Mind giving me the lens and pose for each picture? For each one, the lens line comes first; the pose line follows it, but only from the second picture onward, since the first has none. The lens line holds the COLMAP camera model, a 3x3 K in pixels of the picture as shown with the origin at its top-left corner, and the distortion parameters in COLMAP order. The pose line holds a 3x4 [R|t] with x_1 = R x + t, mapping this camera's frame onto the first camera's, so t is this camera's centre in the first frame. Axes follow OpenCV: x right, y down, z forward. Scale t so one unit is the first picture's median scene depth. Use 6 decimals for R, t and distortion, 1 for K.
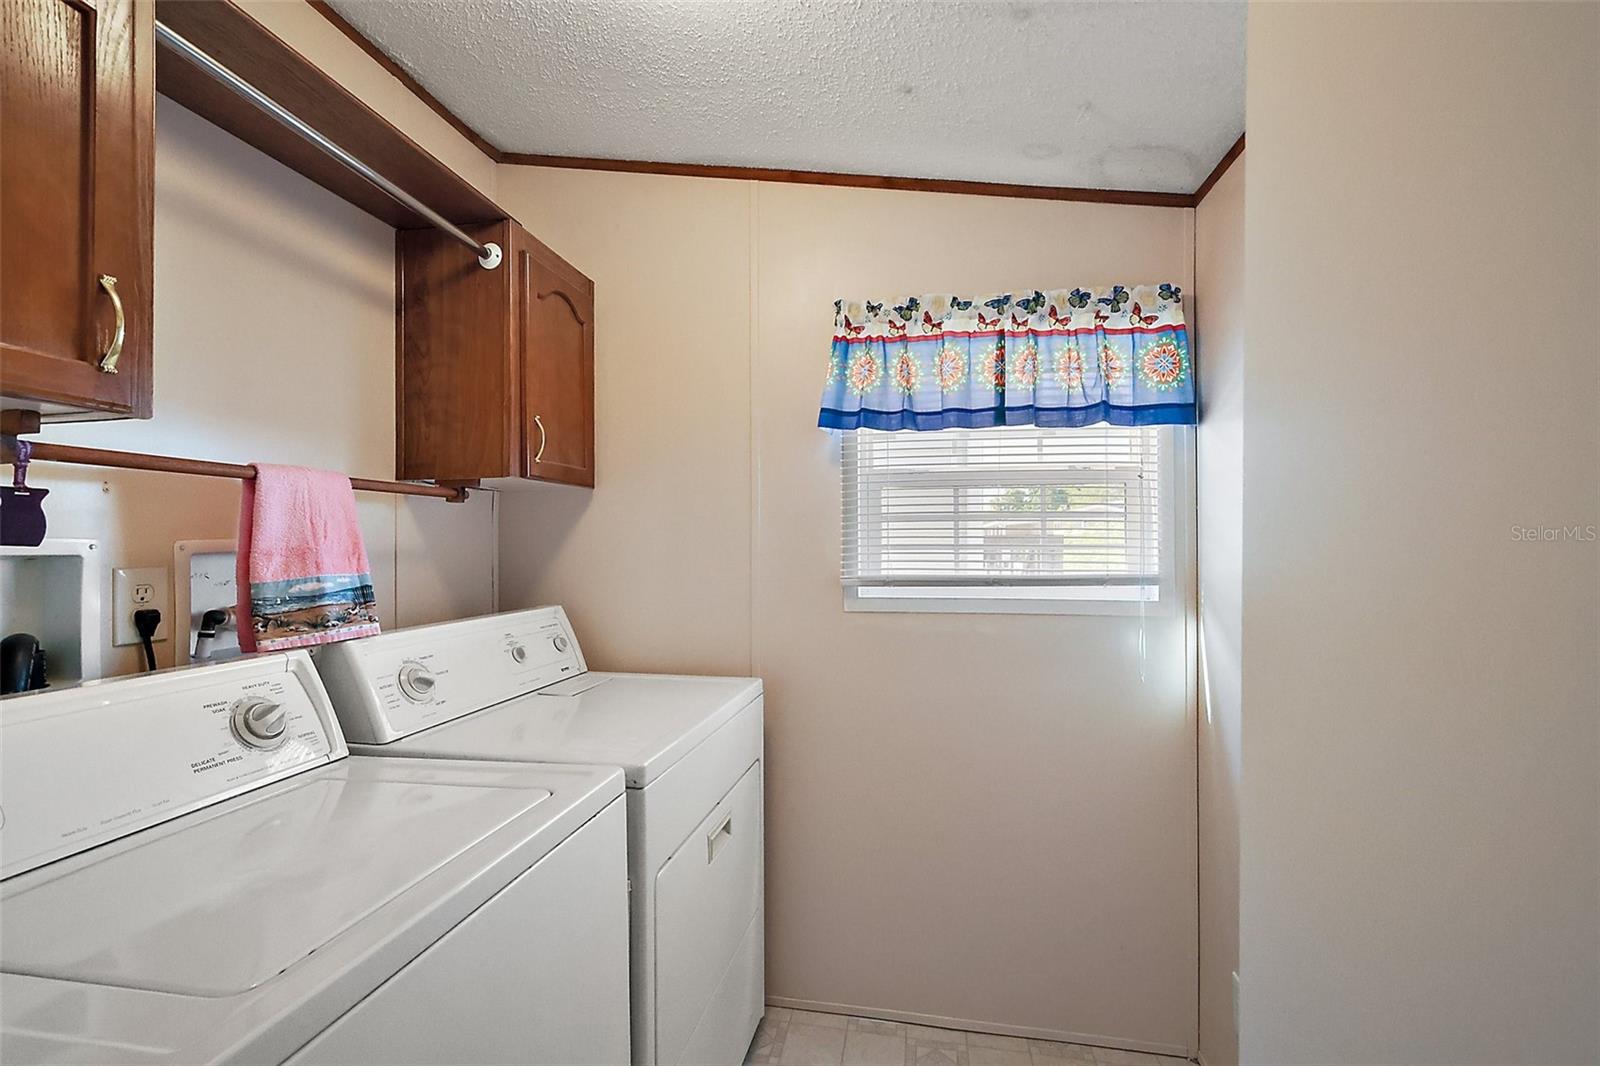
lens RADIAL K [[692.2, 0, 804.3], [0, 692.2, 537.6], [0, 0, 1]] dist [0.001209, 0.001080]
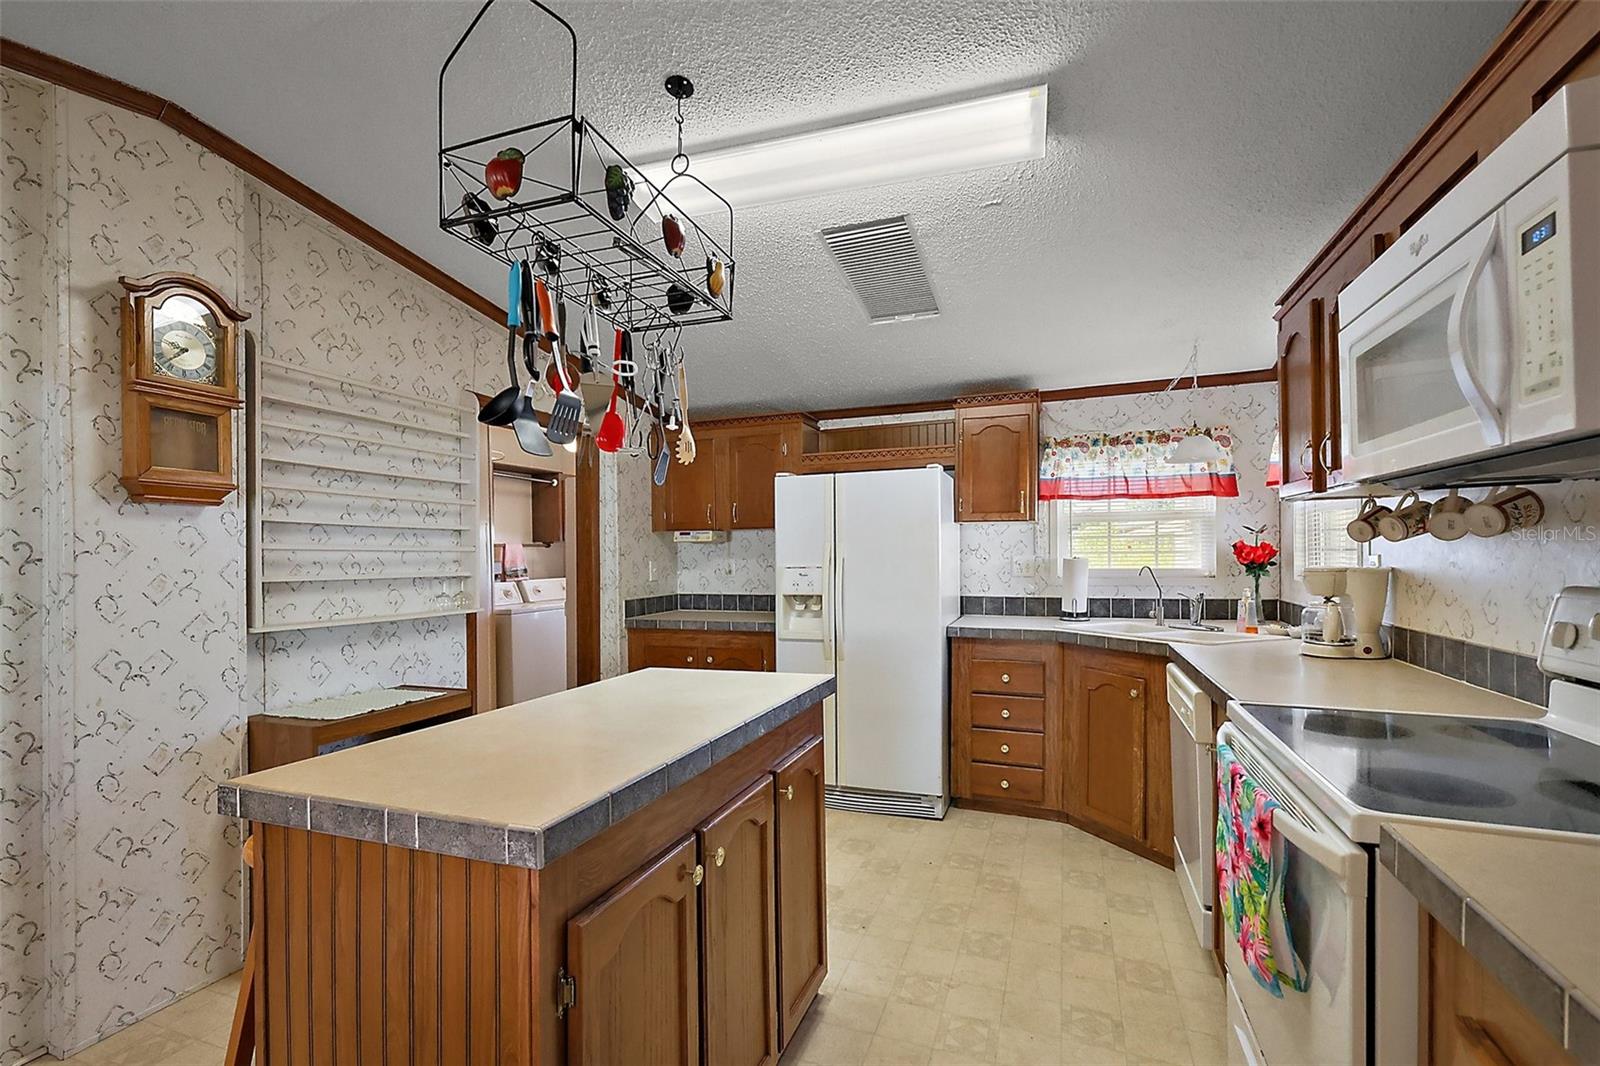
lens RADIAL K [[692.2, 0, 807.4], [0, 692.2, 543.4], [0, 0, 1]] dist [0.001209, 0.001080]
pose [[0.984868, -0.014758, -0.172674, 2.026577], [0.015233, 0.999883, 0.001429, -0.076824], [0.172633, -0.004038, 0.984978, -3.240598]]
